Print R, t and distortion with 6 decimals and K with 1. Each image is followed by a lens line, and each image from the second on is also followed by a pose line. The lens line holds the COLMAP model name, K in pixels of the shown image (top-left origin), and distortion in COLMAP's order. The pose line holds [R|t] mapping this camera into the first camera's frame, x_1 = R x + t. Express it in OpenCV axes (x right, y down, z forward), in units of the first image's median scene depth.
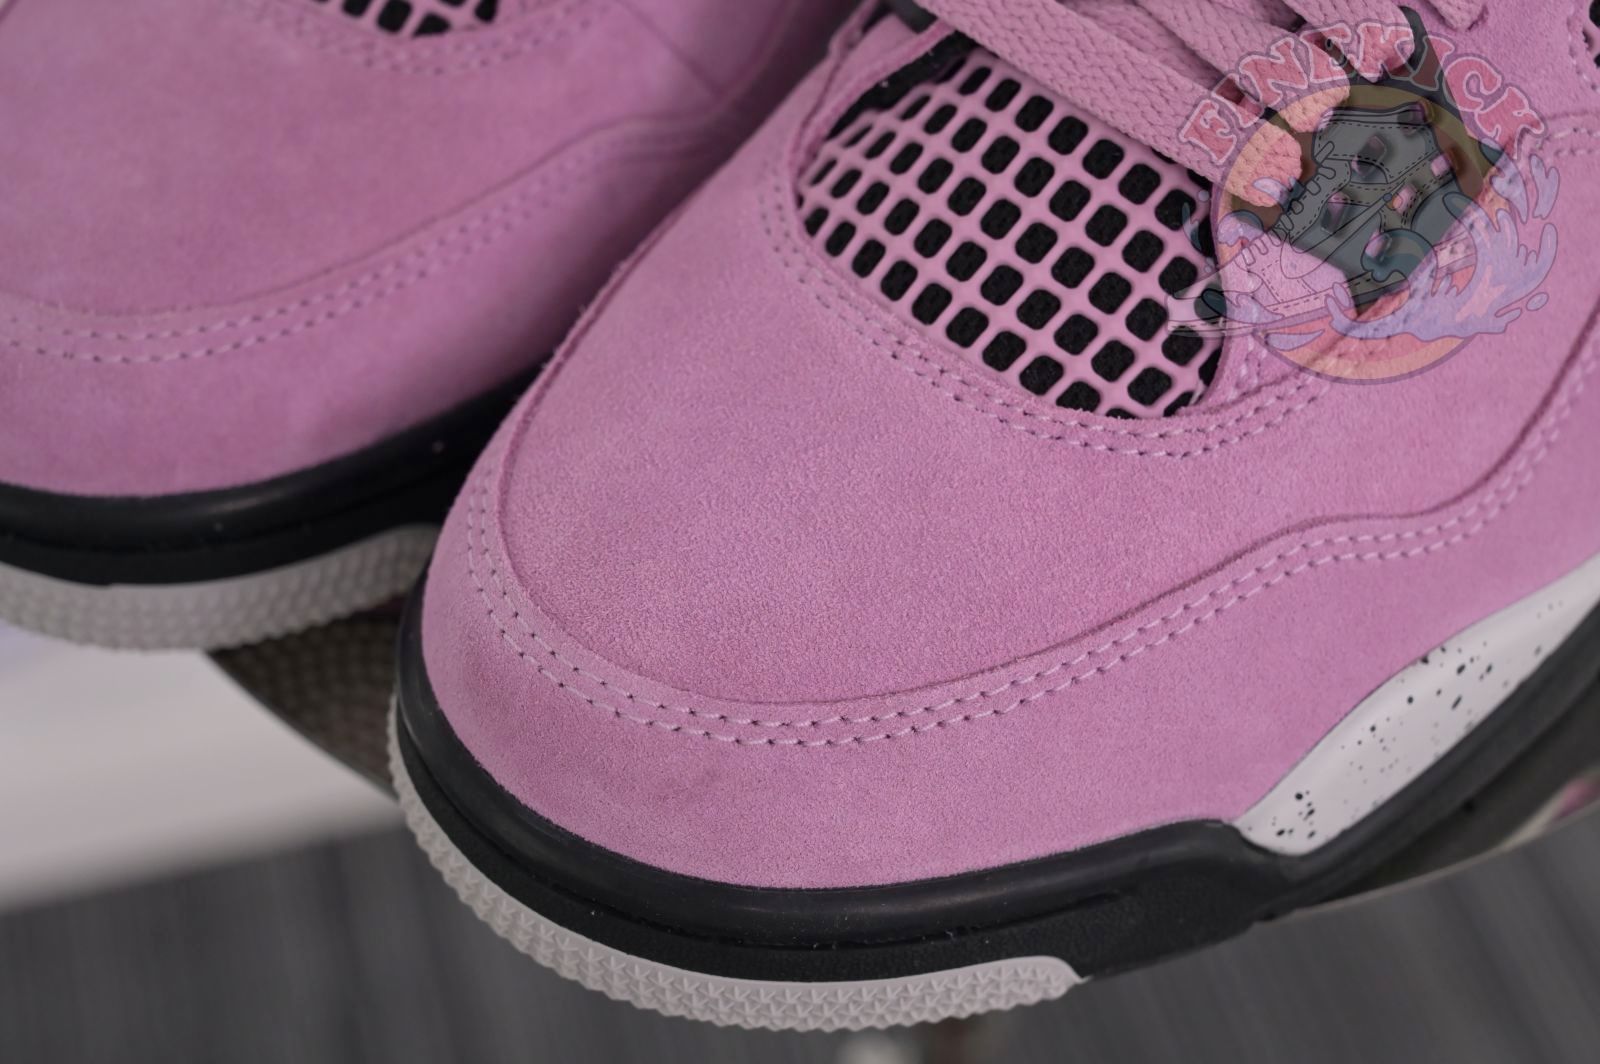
lens RADIAL K [[3171.0, 0, 792.8], [0, 3171.0, 535.8], [0, 0, 1]] dist [-0.025524, 0.187129]
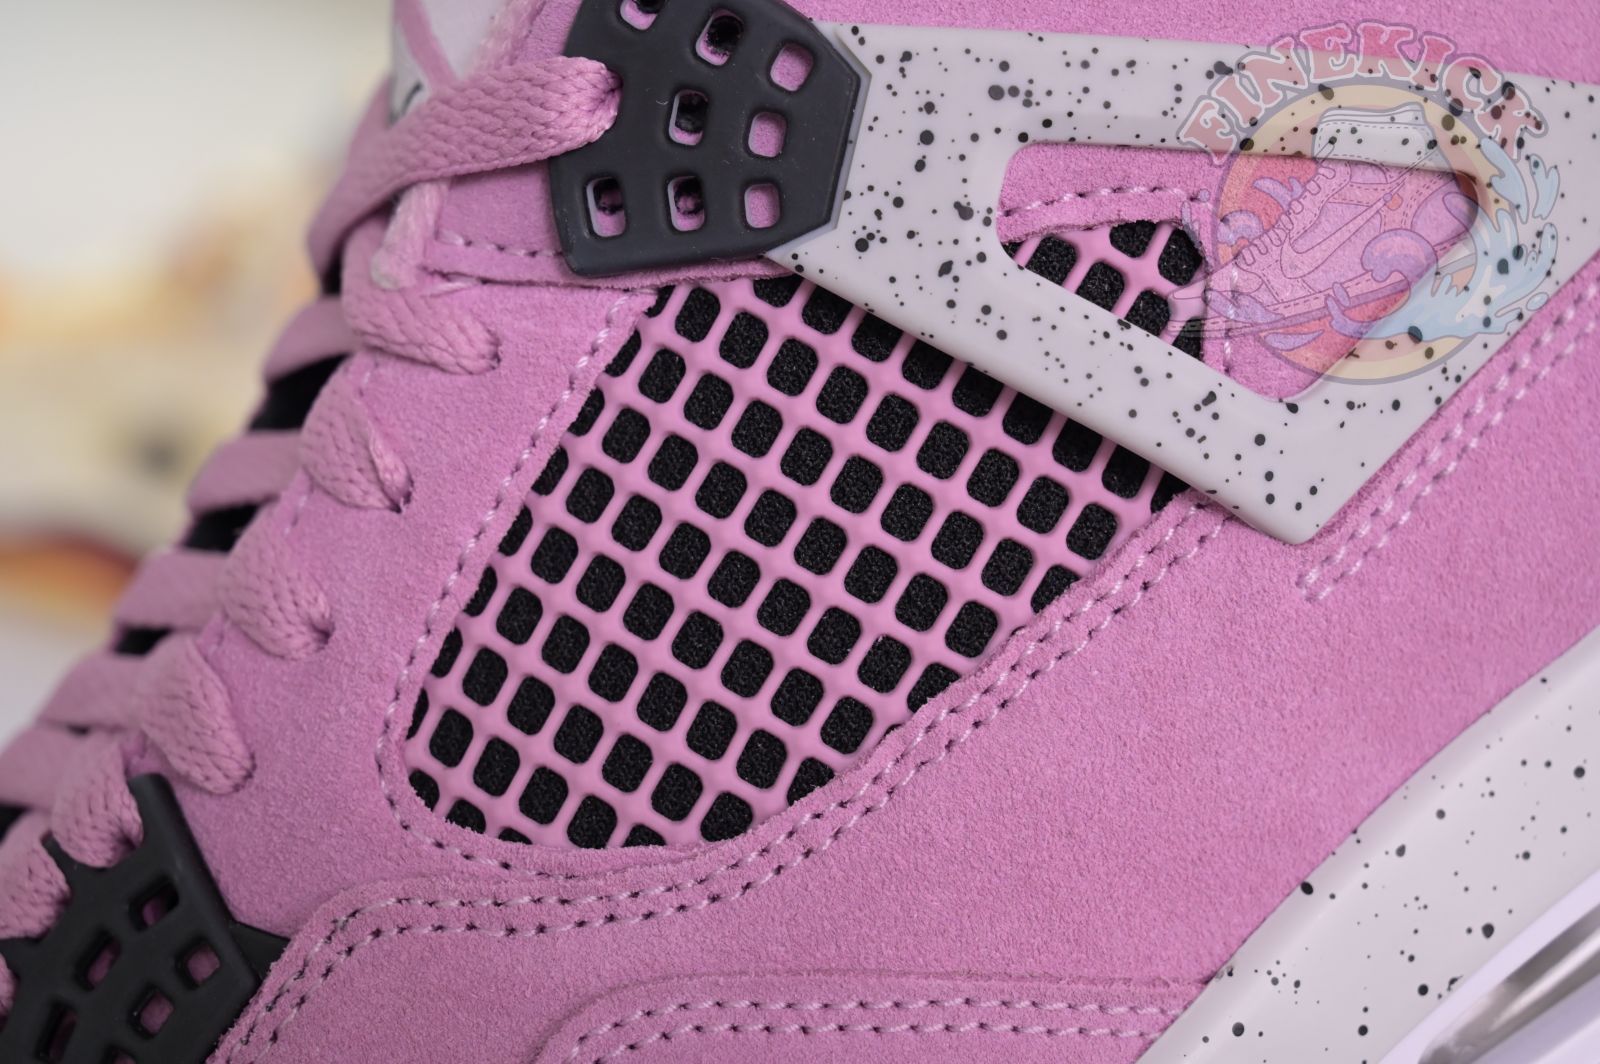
lens RADIAL K [[3171.0, 0, 792.8], [0, 3171.0, 535.8], [0, 0, 1]] dist [-0.025524, 0.187129]
pose [[0.738678, -0.237938, -0.630666, 0.823789], [-0.065523, 0.905848, -0.418505, 0.102216], [0.670866, 0.350464, 0.653540, 0.558009]]
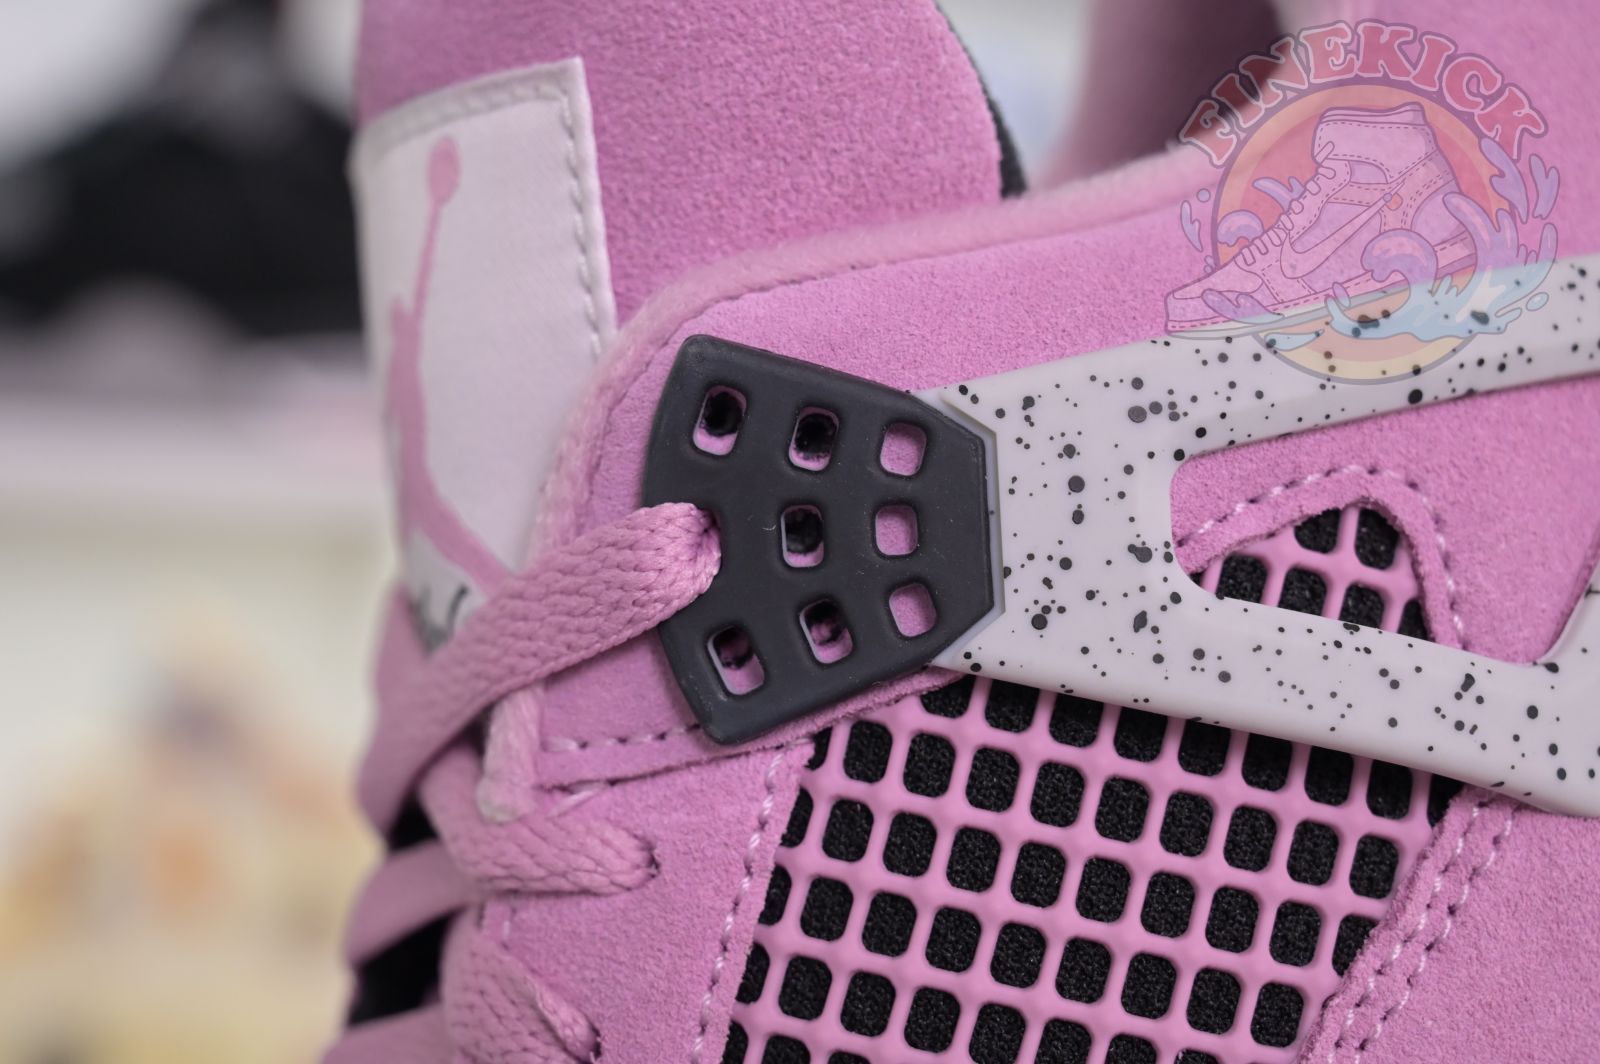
lens RADIAL K [[3171.0, 0, 792.8], [0, 3171.0, 535.8], [0, 0, 1]] dist [-0.025524, 0.187129]
pose [[0.671439, -0.511532, -0.536195, 0.705339], [0.205885, 0.823831, -0.528123, 0.045384], [0.711886, 0.244208, 0.658469, 0.564166]]
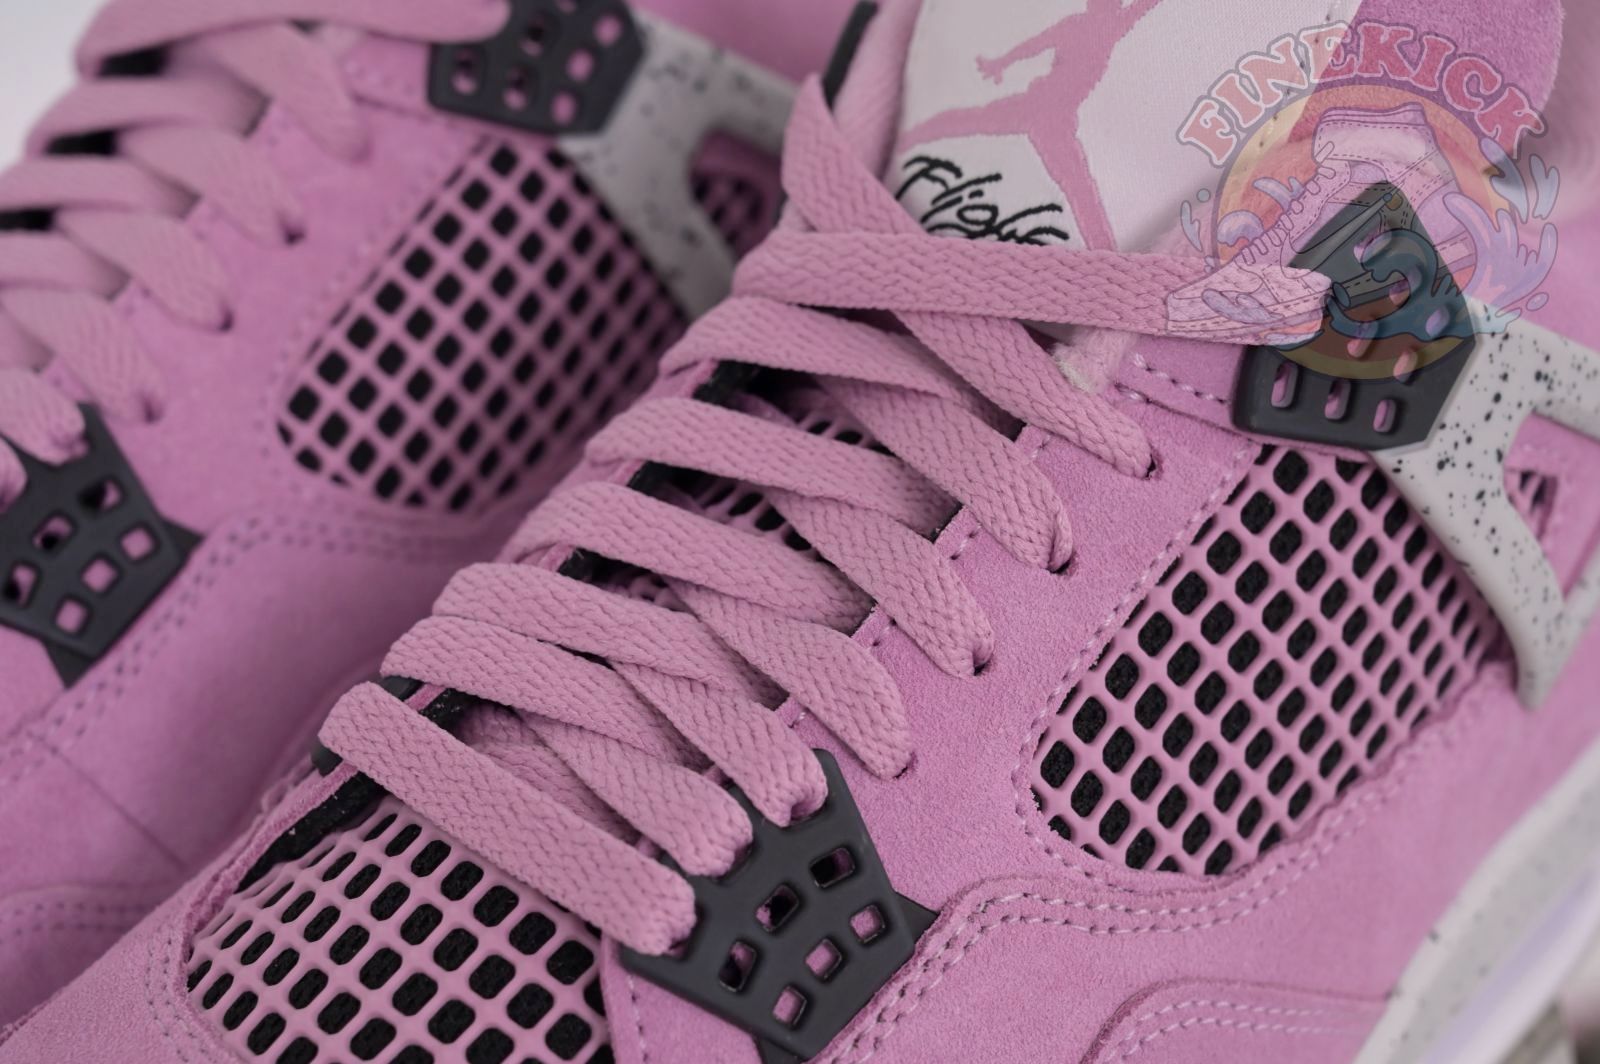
lens RADIAL K [[3171.0, 0, 792.8], [0, 3171.0, 535.8], [0, 0, 1]] dist [-0.025524, 0.187129]
pose [[0.999519, 0.024327, -0.019254, 0.199343], [-0.029148, 0.948902, -0.314223, 0.065059], [0.010626, 0.314633, 0.949154, 0.097985]]
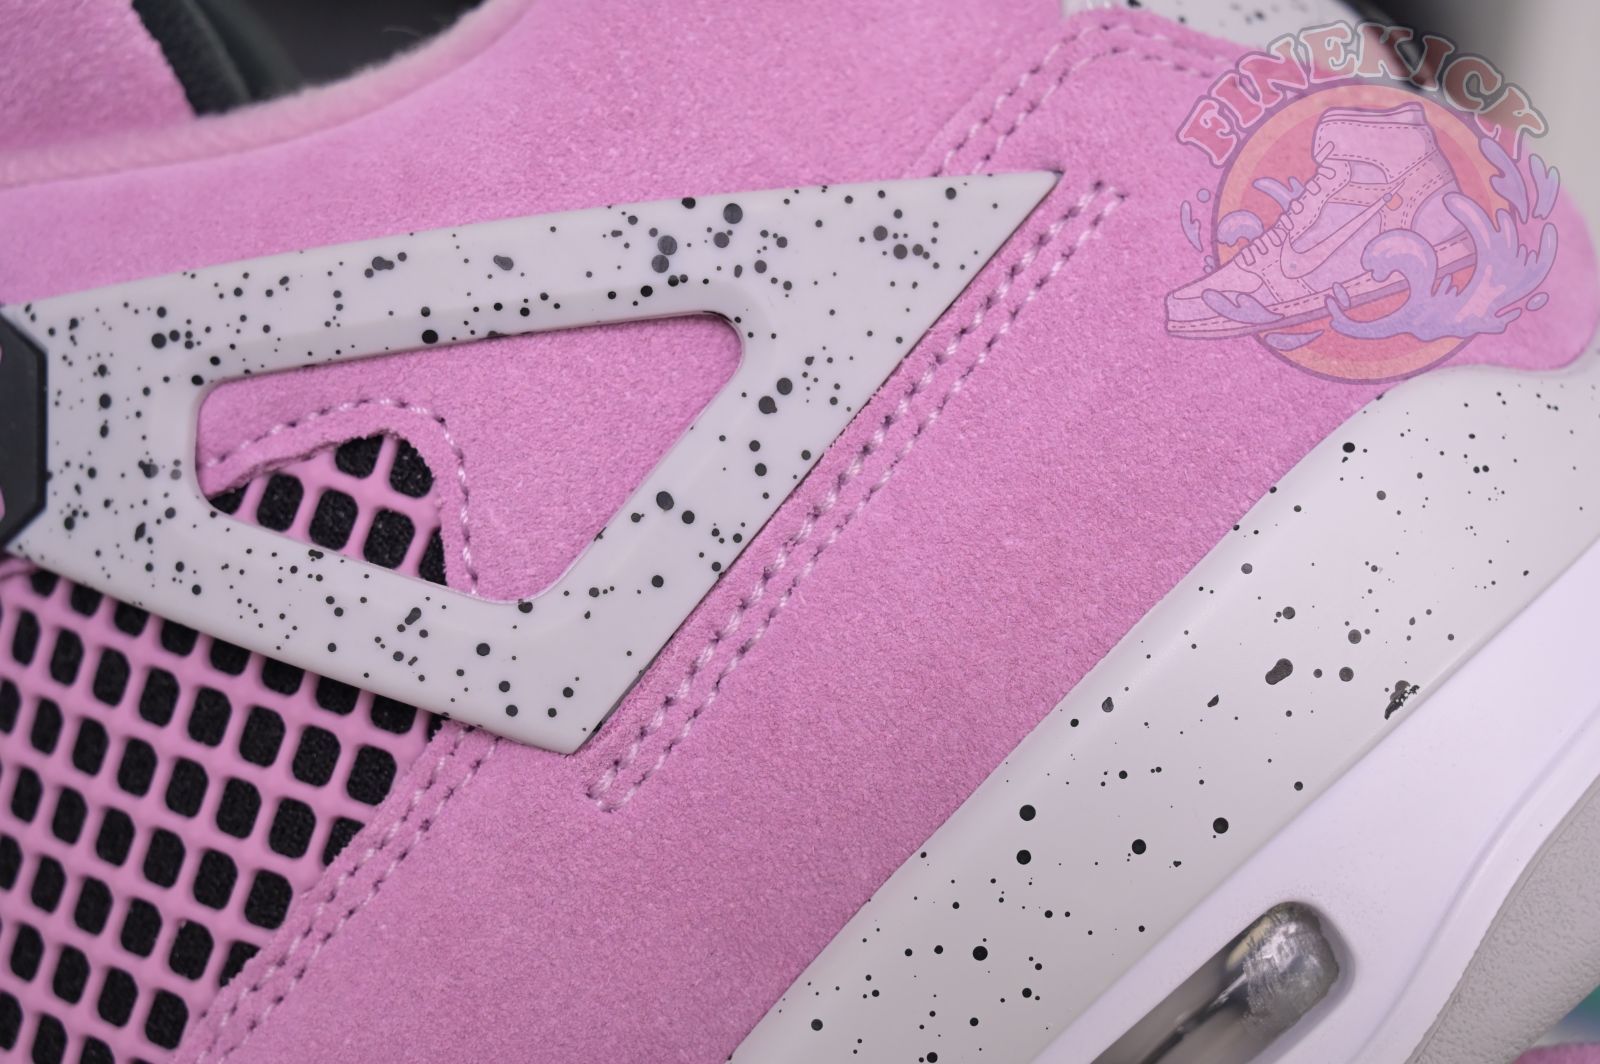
lens RADIAL K [[3171.0, 0, 792.8], [0, 3171.0, 535.8], [0, 0, 1]] dist [-0.025524, 0.187129]
pose [[0.425573, -0.397017, -0.813182, 1.034343], [-0.060915, 0.884013, -0.463477, 0.052495], [0.902871, 0.246778, 0.352028, 0.928111]]
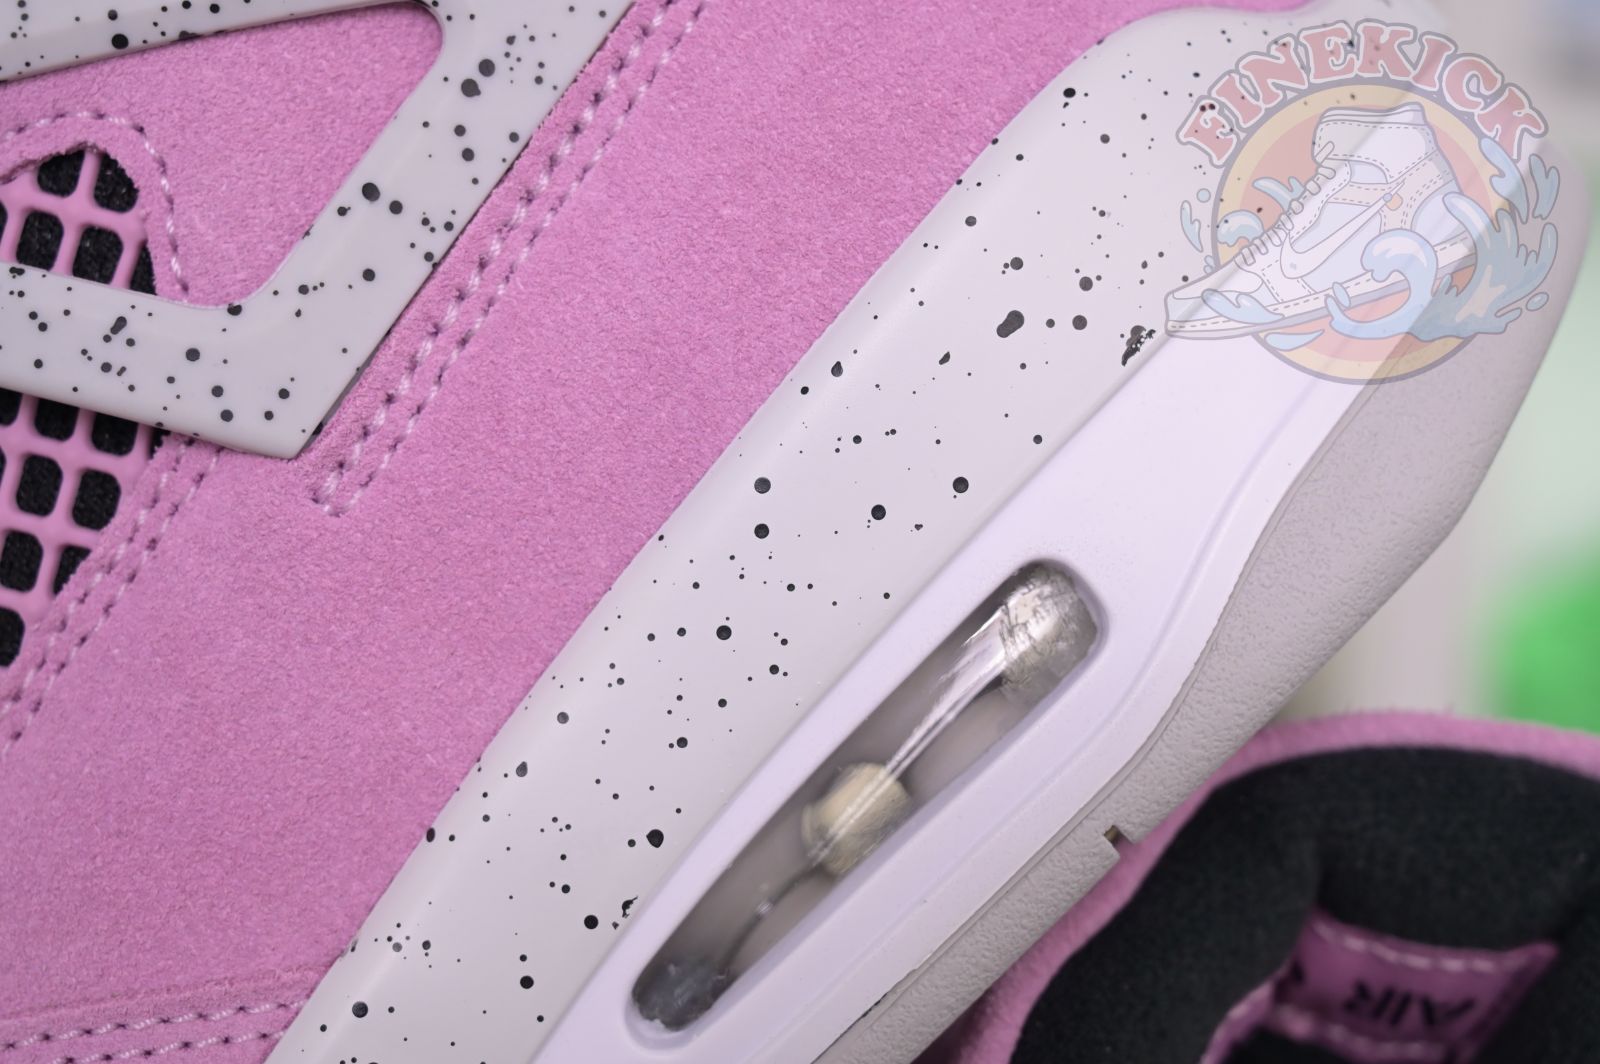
lens RADIAL K [[3171.0, 0, 792.8], [0, 3171.0, 535.8], [0, 0, 1]] dist [-0.025524, 0.187129]
pose [[0.405288, -0.411810, -0.816183, 1.018784], [0.002403, 0.893271, -0.449512, 0.095075], [0.914186, 0.180221, 0.363021, 0.995378]]
